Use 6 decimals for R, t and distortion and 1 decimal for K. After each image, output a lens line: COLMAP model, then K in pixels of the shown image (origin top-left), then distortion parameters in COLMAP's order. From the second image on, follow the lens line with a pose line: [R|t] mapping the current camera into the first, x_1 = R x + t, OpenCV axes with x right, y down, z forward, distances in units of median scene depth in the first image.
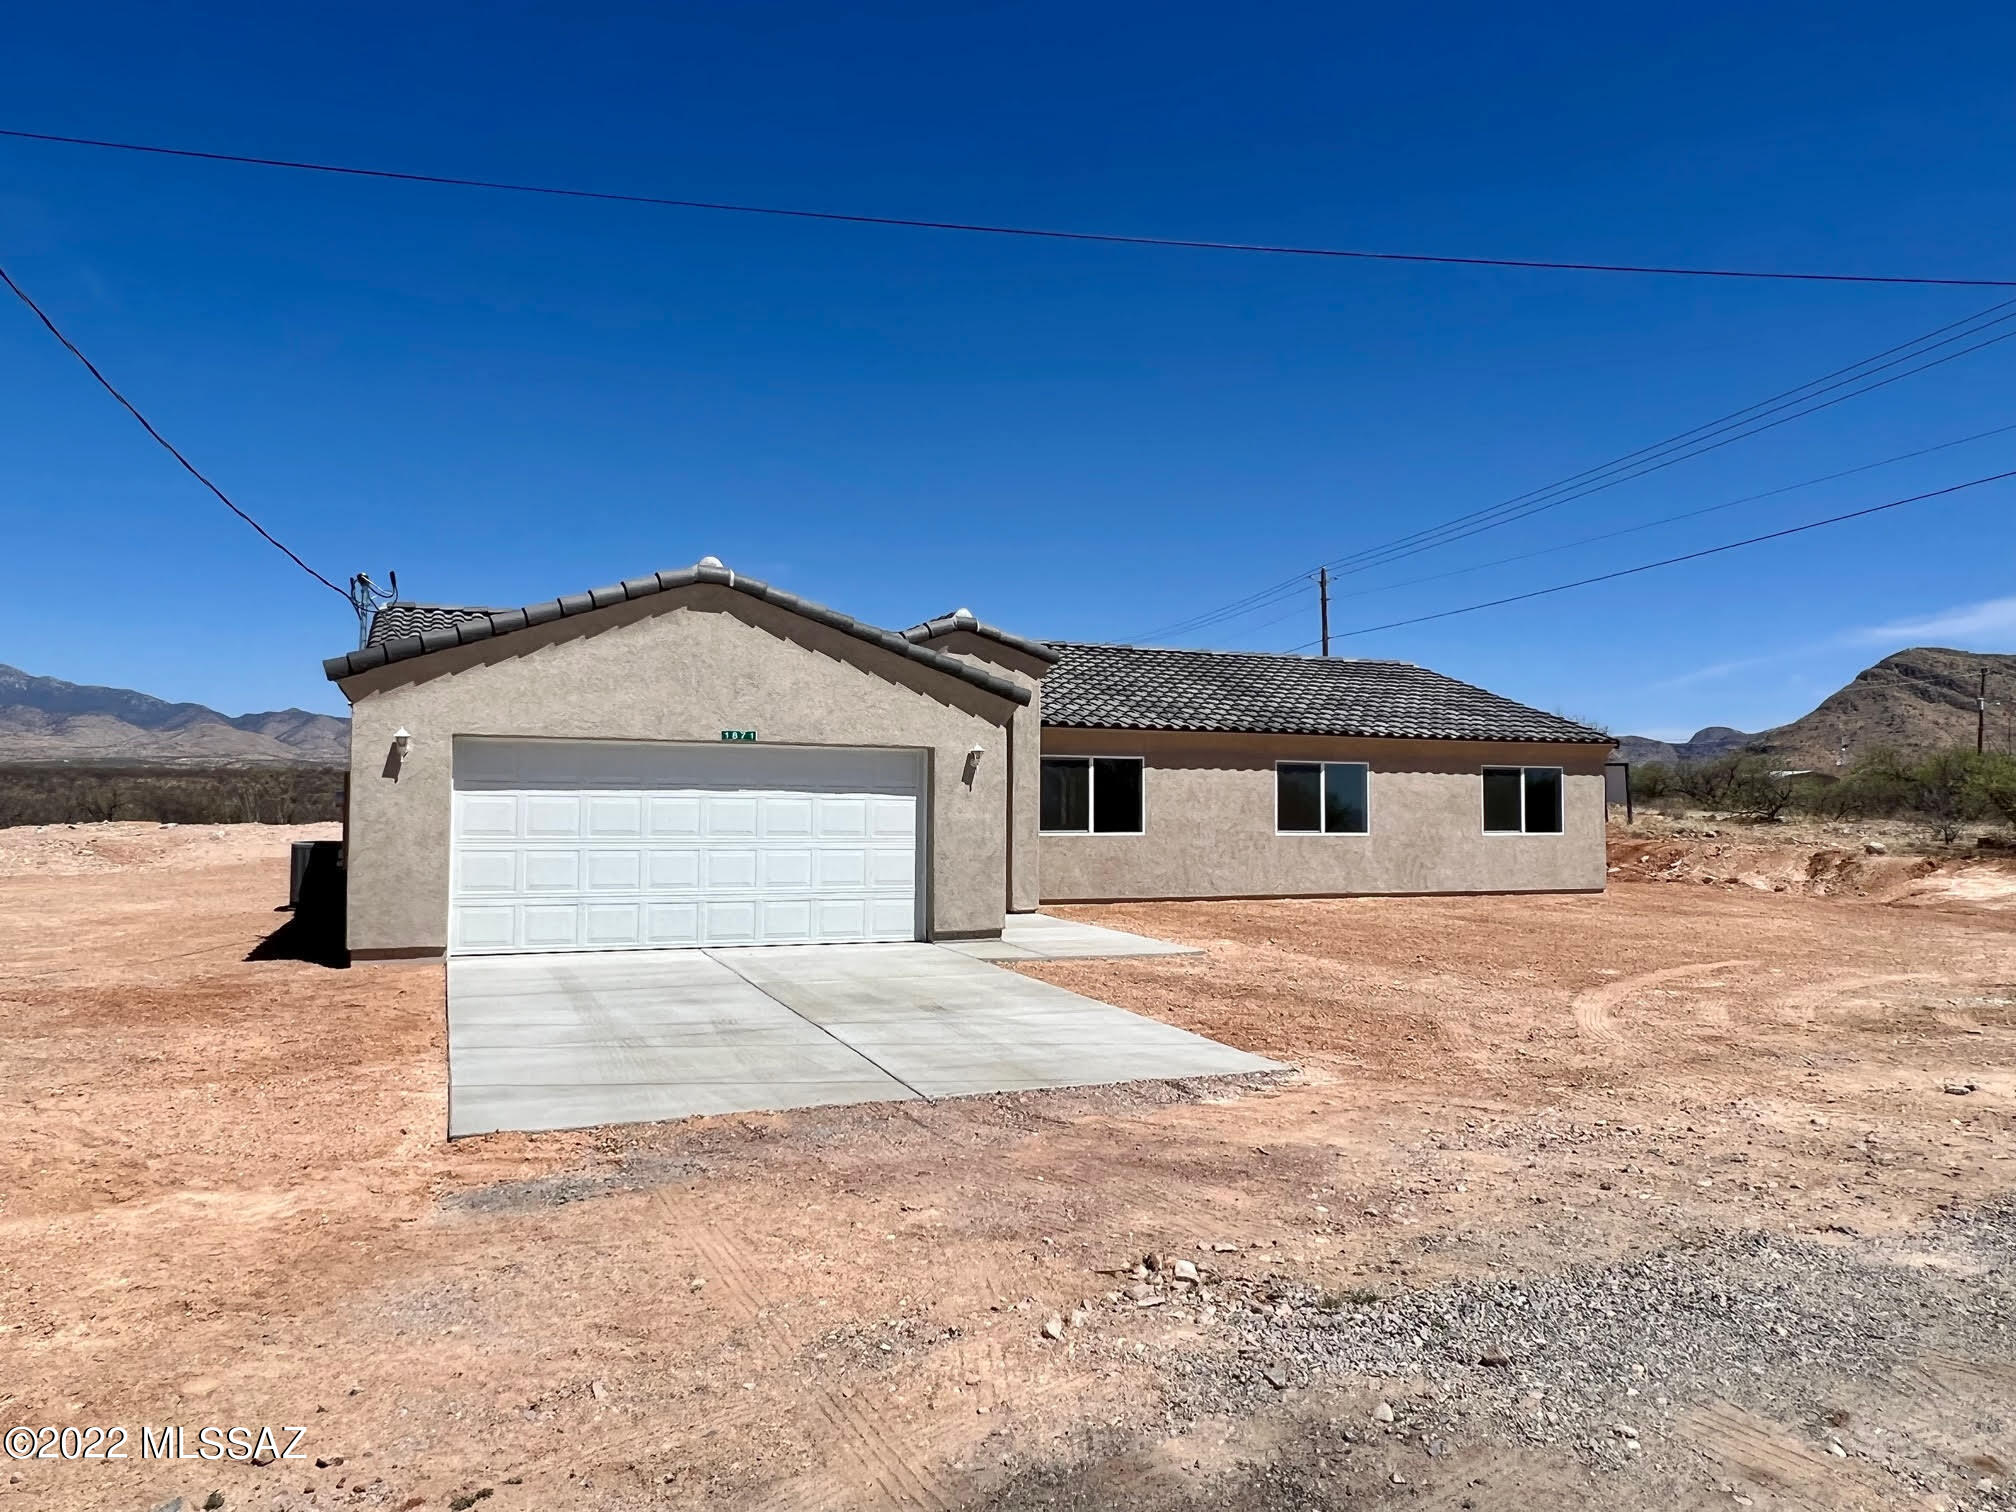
lens RADIAL K [[1368.5, 0, 1008.0], [0, 1368.5, 756.0], [0, 0, 1]] dist [0.003234, -0.002475]
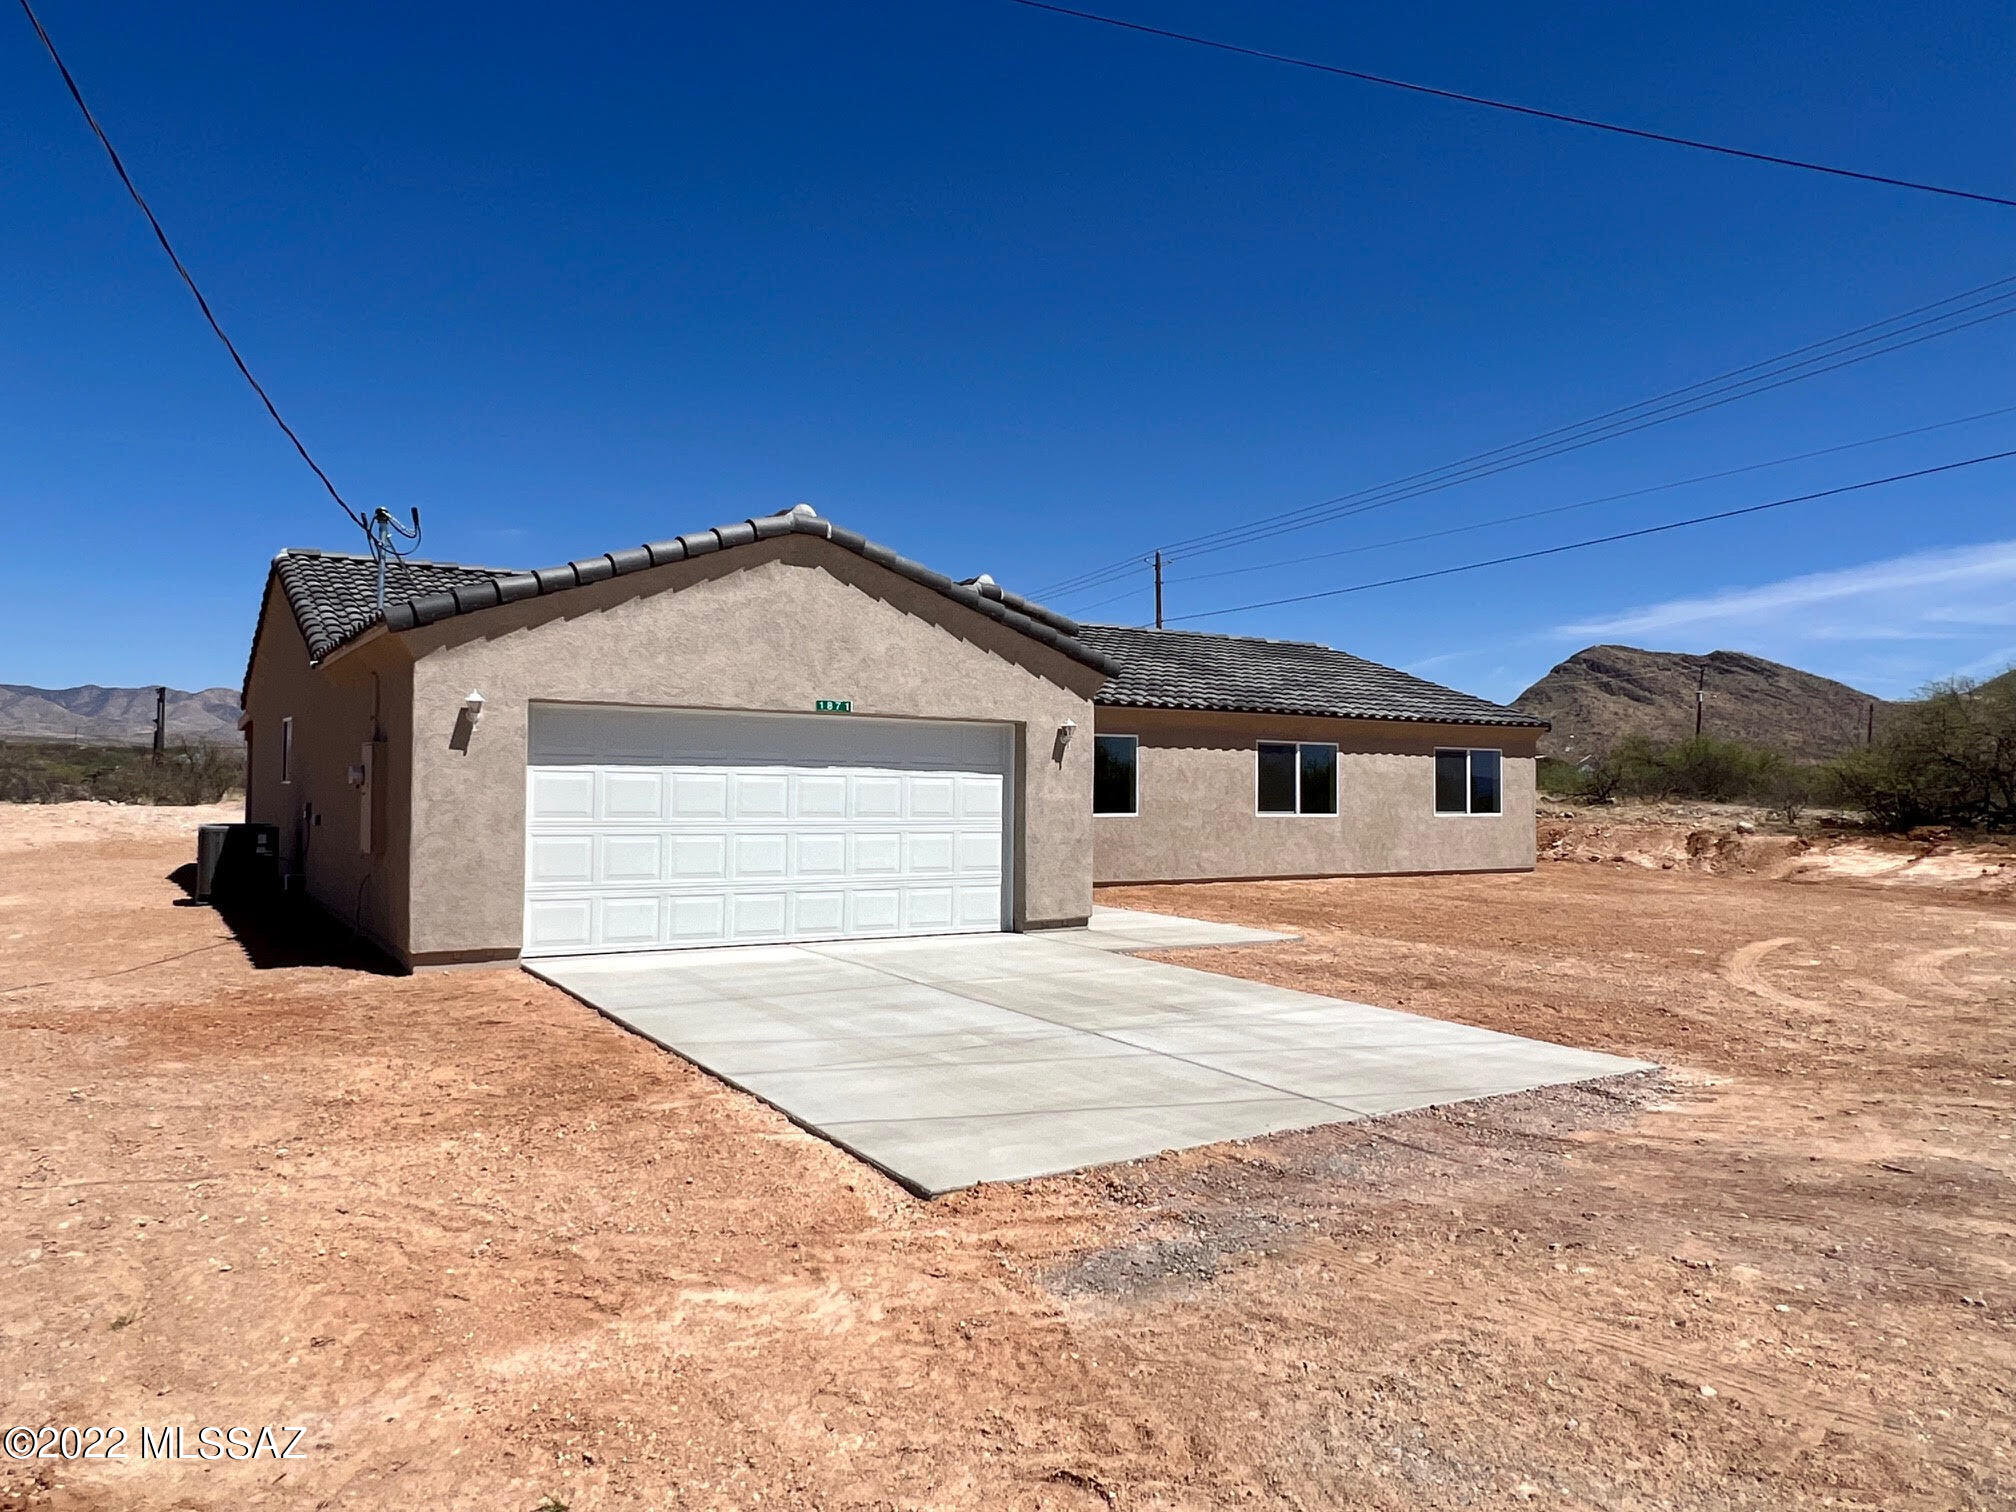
lens RADIAL K [[1368.5, 0, 1008.0], [0, 1368.5, 756.0], [0, 0, 1]] dist [0.003234, -0.002475]
pose [[0.984216, 0.007177, 0.176827, -0.228389], [-0.009685, 0.999864, 0.013323, 0.004505], [-0.176707, -0.014825, 0.984152, 0.091825]]
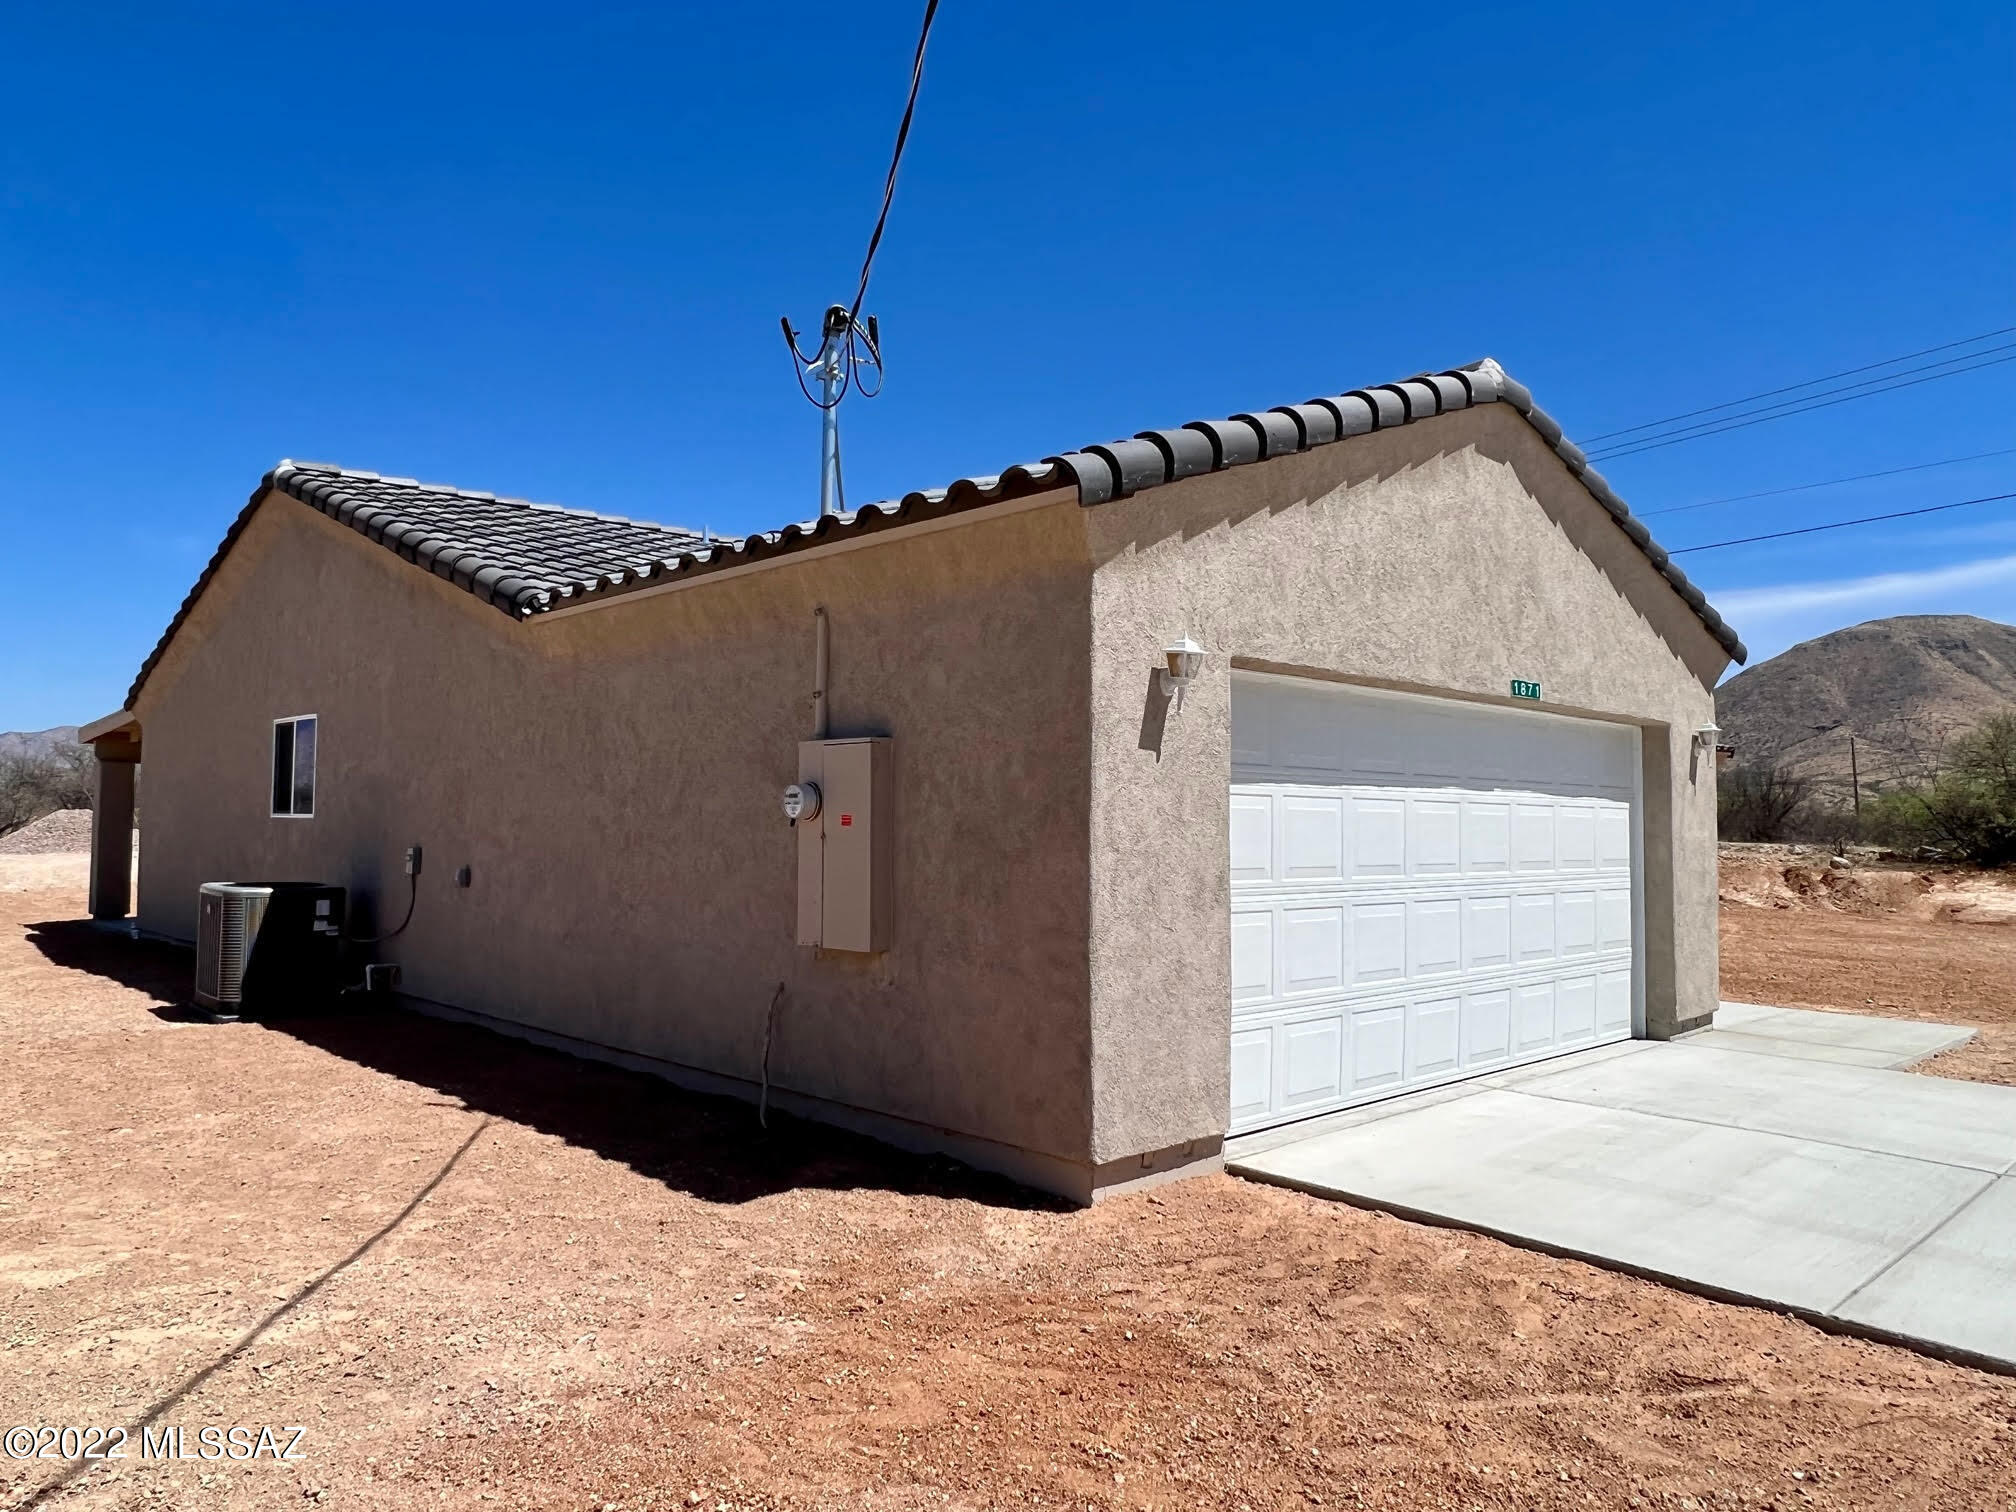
lens RADIAL K [[1368.5, 0, 1008.0], [0, 1368.5, 756.0], [0, 0, 1]] dist [0.003234, -0.002475]
pose [[0.932119, 0.018485, 0.361681, -0.555543], [-0.014660, 0.999804, -0.013317, 0.020875], [-0.361856, 0.007111, 0.932207, 0.528152]]
